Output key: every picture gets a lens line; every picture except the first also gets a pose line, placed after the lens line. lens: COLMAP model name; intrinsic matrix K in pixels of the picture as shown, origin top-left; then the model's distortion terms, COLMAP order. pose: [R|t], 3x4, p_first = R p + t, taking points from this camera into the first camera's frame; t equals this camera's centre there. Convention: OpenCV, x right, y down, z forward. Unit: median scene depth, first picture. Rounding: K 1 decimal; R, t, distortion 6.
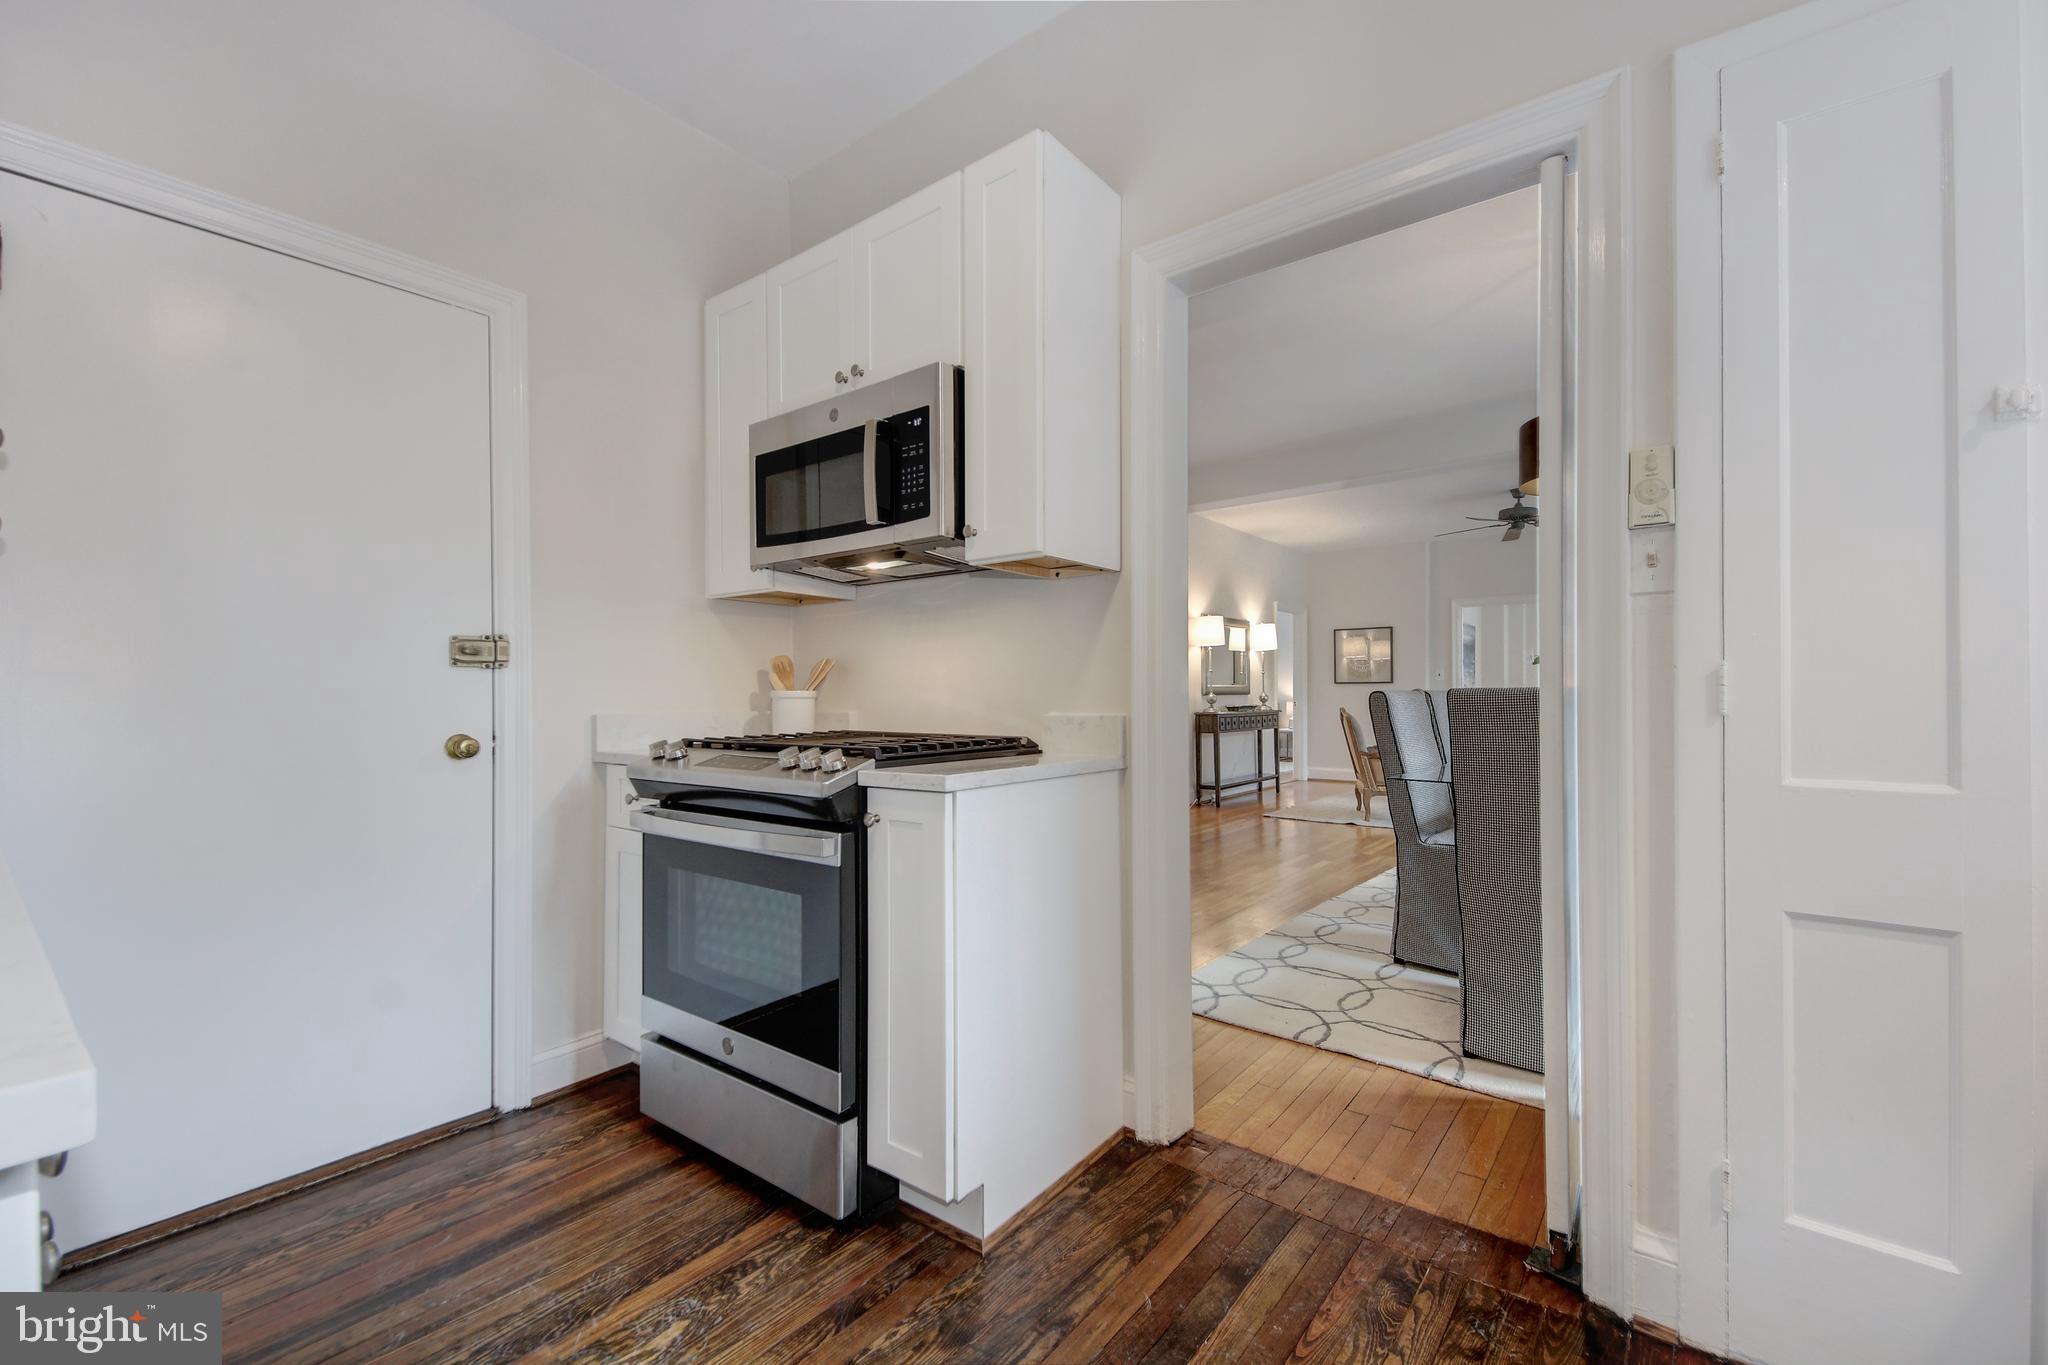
lens RADIAL K [[858.9, 0, 1024.0], [0, 858.9, 682.5], [0, 0, 1]] dist [0.000363, 0.000066]
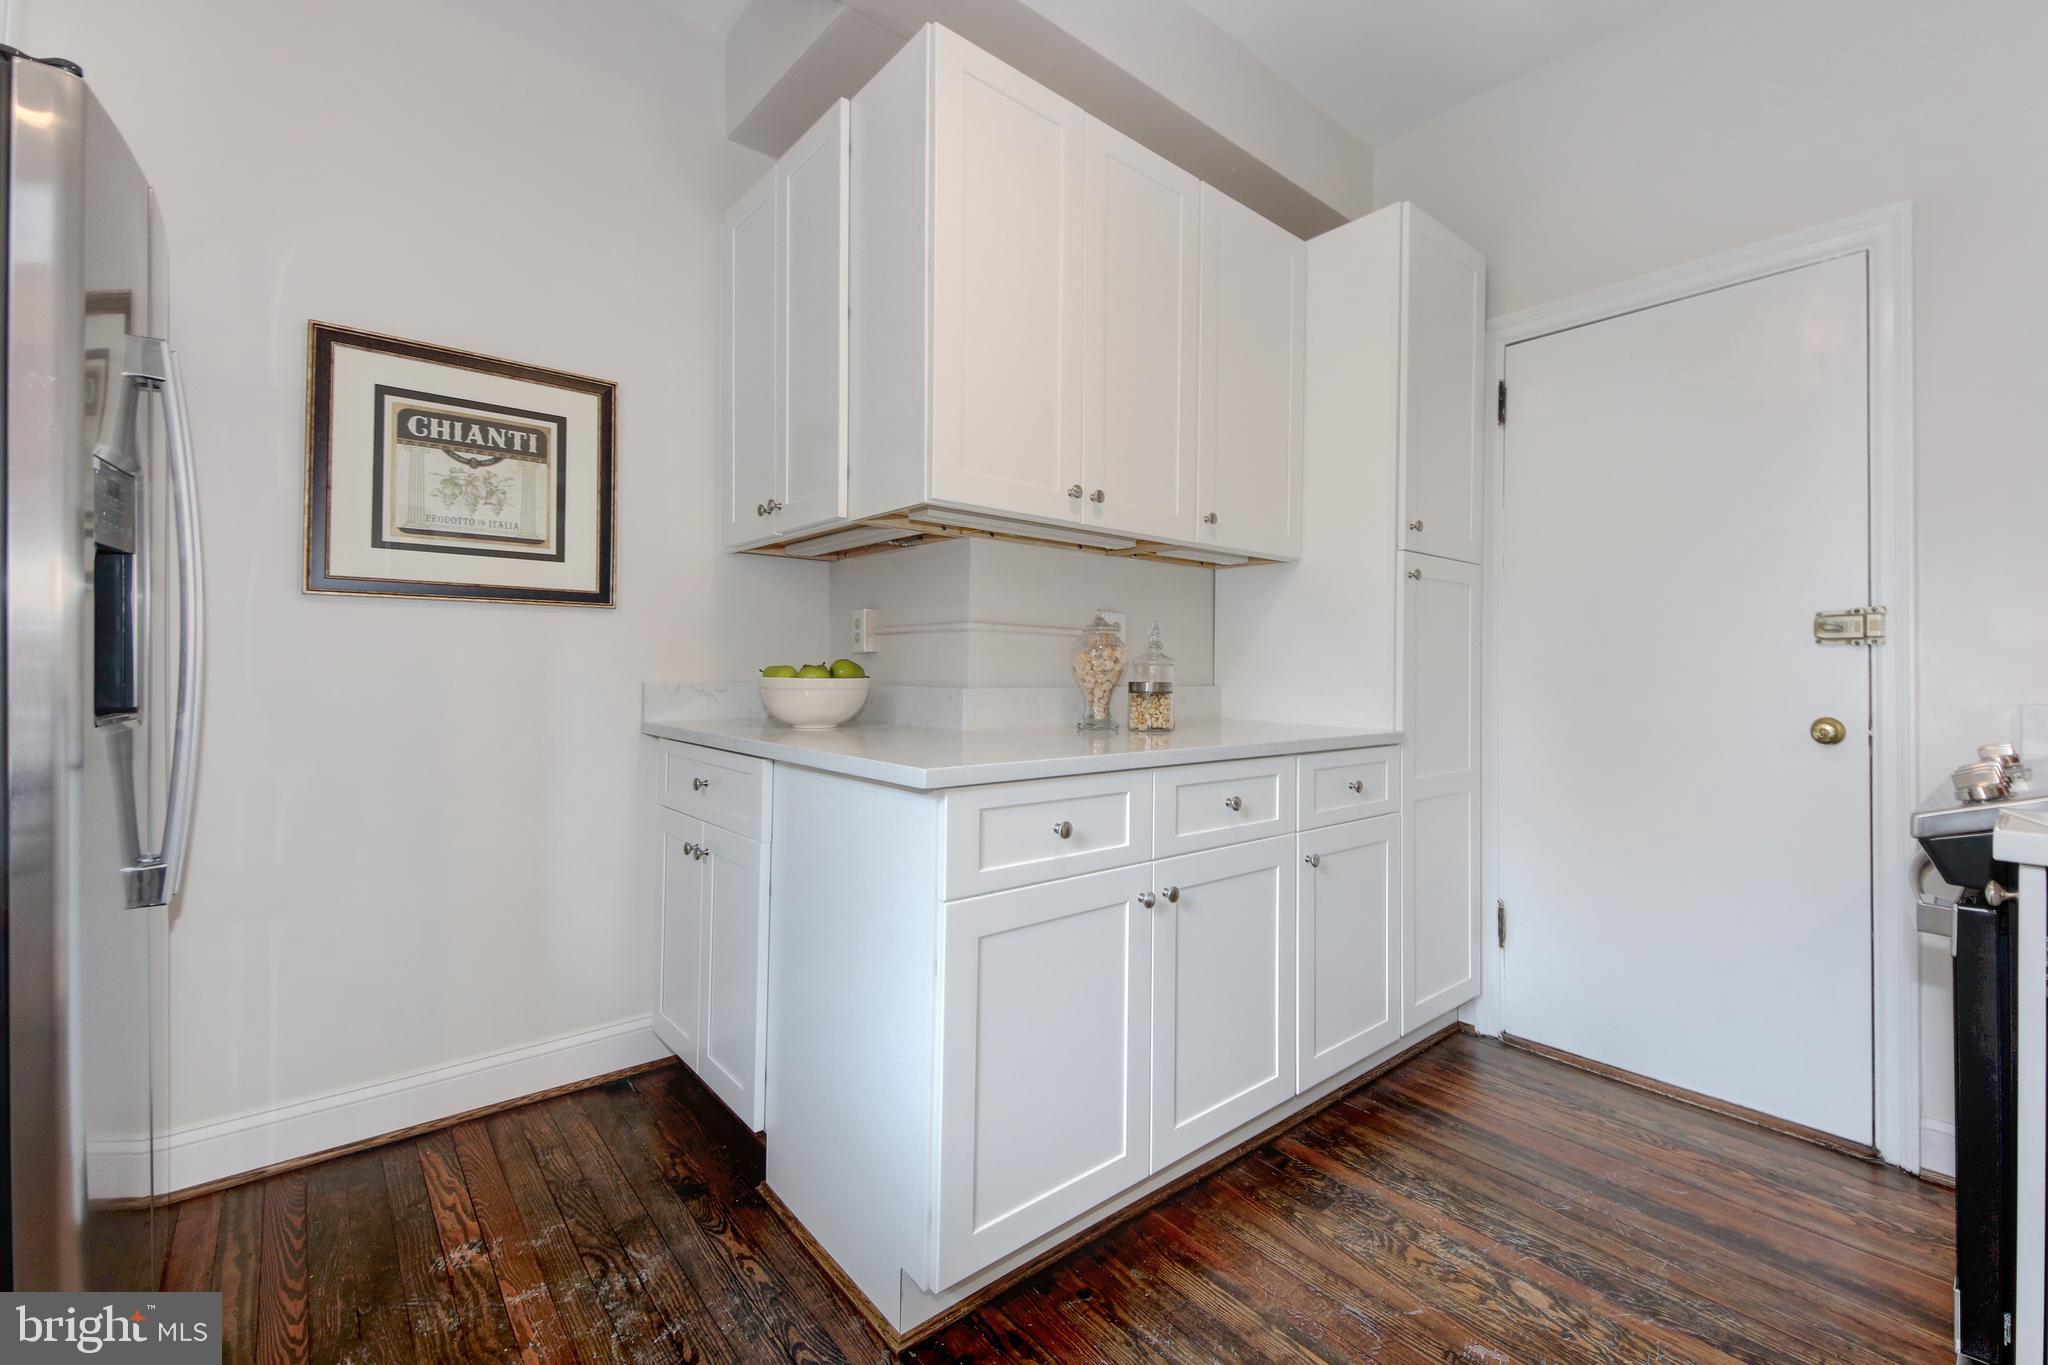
lens RADIAL K [[856.9, 0, 1118.8], [0, 856.9, 673.0], [0, 0, 1]] dist [0.002250, -0.008553]
pose [[-0.149624, -0.000384, -0.988743, 0.388514], [-0.002755, 0.999996, 0.000029, 0.014643], [0.988739, 0.002728, -0.149625, 0.403896]]
